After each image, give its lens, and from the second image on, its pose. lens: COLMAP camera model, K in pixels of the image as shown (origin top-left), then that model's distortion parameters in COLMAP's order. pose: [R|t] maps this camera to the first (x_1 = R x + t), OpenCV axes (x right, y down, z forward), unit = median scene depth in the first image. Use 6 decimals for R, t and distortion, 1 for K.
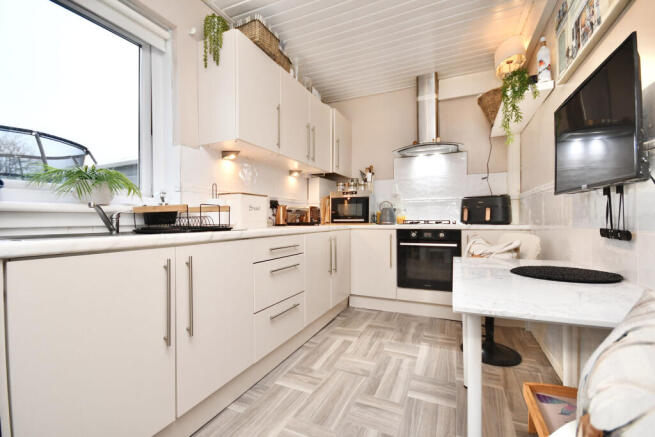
lens RADIAL K [[288.8, 0, 325.0], [0, 288.8, 220.8], [0, 0, 1]] dist [0.014407, -0.012162]
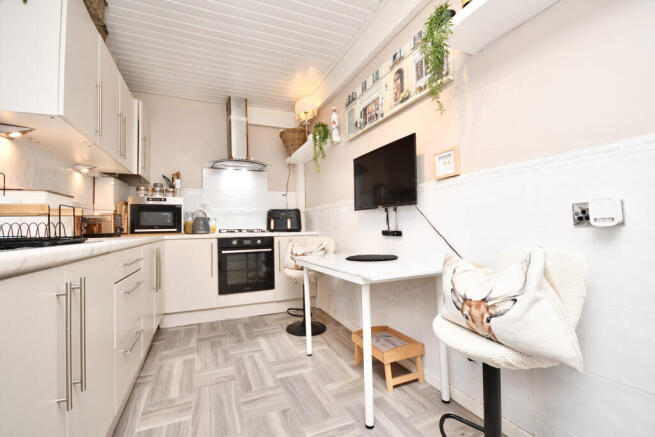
lens RADIAL K [[288.8, 0, 325.0], [0, 288.8, 220.8], [0, 0, 1]] dist [0.014407, -0.012162]
pose [[0.667516, 0.011642, 0.744504, -0.273163], [0.017923, 0.999337, -0.031696, 0.007162], [-0.744380, 0.034502, 0.666865, 0.035056]]
